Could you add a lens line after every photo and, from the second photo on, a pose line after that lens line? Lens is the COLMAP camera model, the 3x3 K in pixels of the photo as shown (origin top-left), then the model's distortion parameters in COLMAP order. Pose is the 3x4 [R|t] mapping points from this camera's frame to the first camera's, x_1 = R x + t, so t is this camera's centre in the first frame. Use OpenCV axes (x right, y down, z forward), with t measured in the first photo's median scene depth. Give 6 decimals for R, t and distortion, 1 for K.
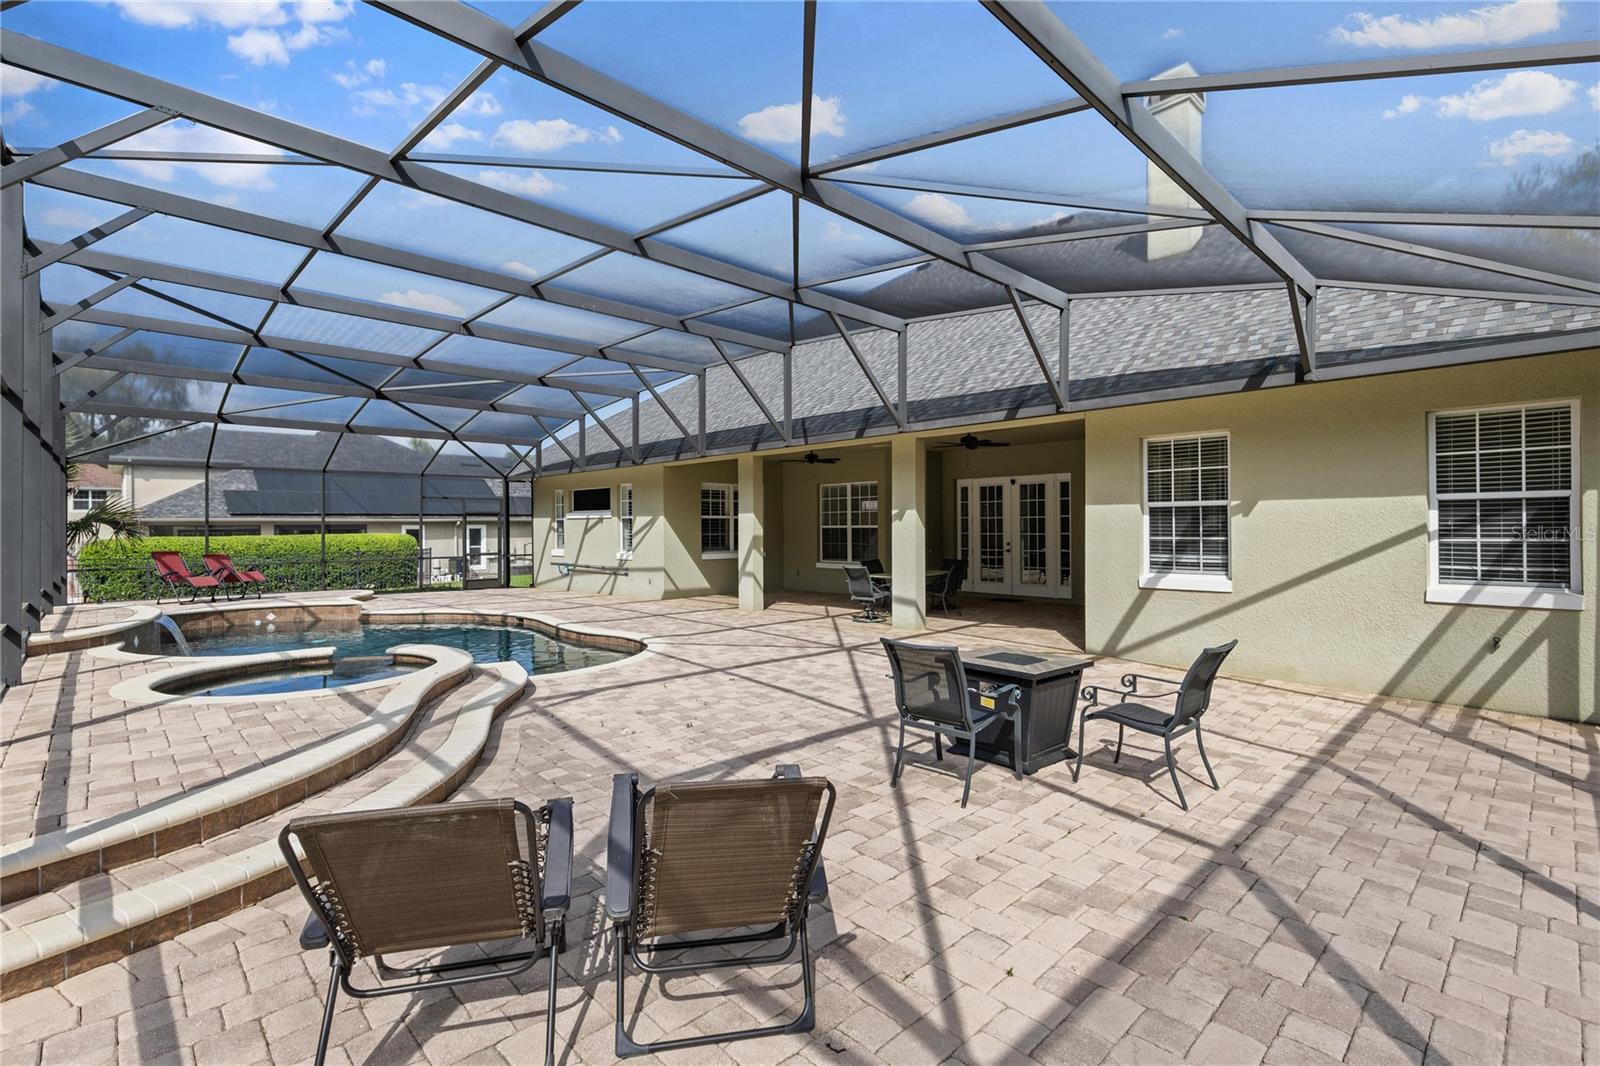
lens RADIAL K [[717.6, 0, 800.0], [0, 717.6, 533.0], [0, 0, 1]] dist [0.003801, -0.000411]
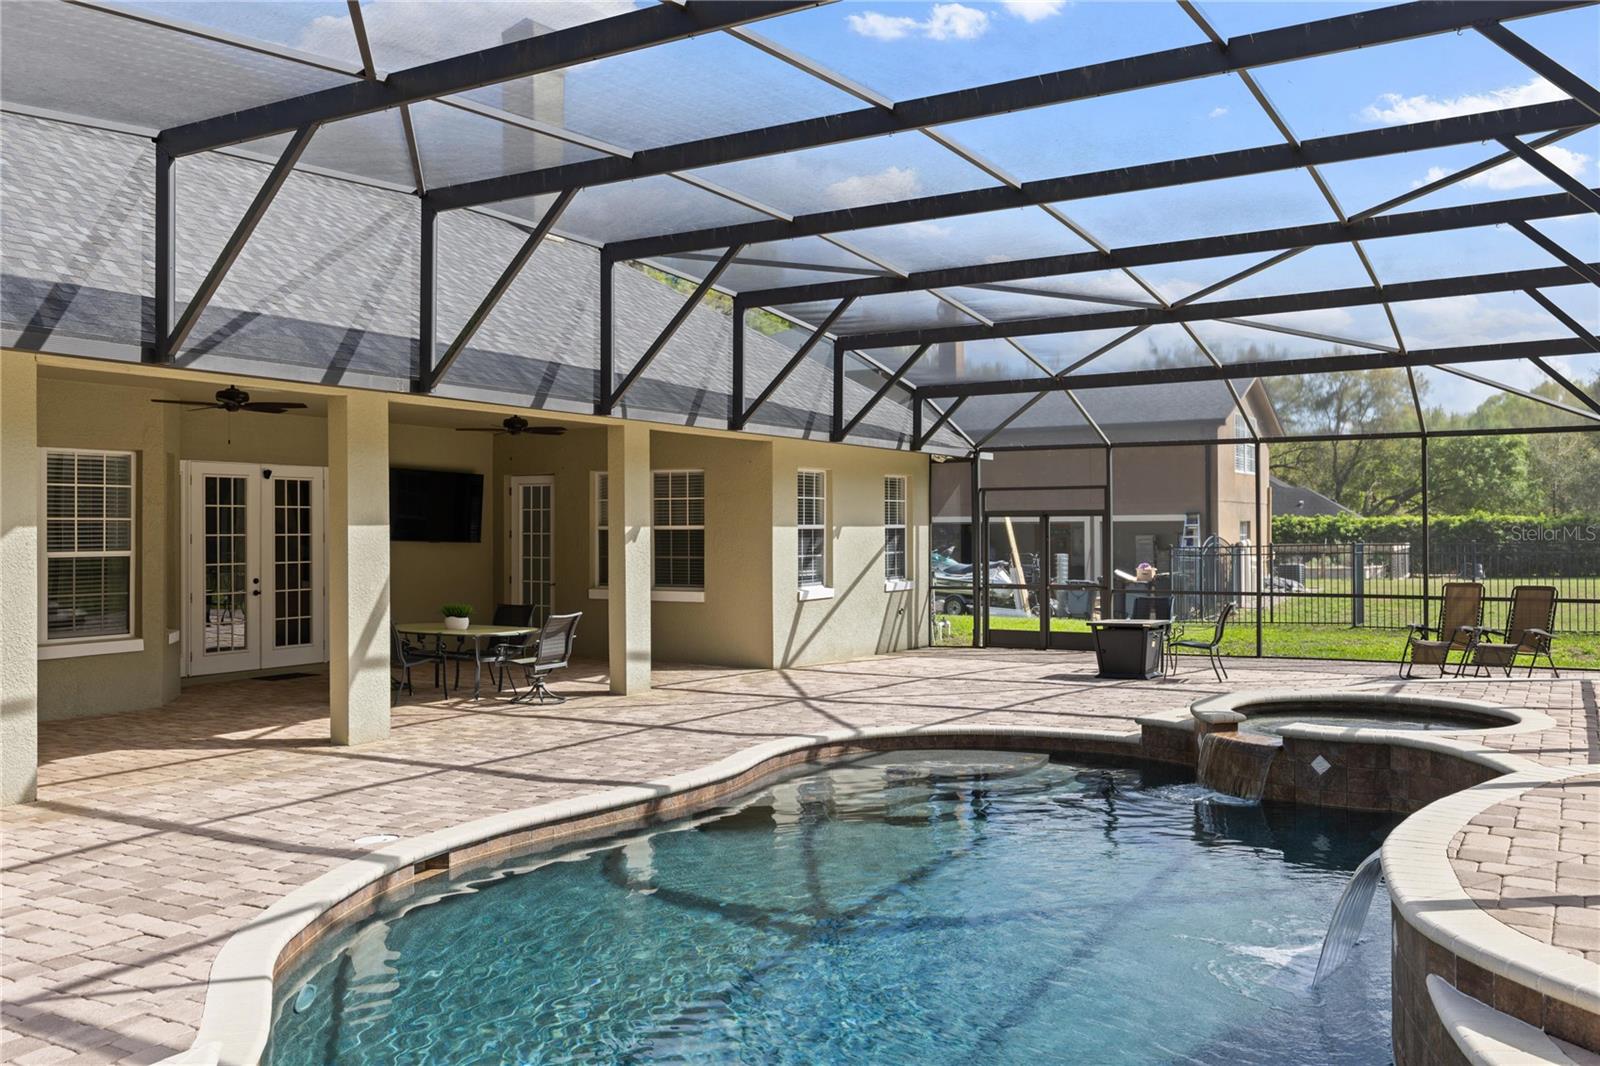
lens RADIAL K [[1338.3, 0, 800.0], [0, 1338.3, 533.0], [0, 0, 1]] dist [0.000861, 0.000759]
pose [[-0.266909, 0.005039, 0.963709, -0.885288], [0.016587, 0.999862, -0.000634, -0.016091], [-0.963579, 0.015816, -0.266955, 0.898341]]
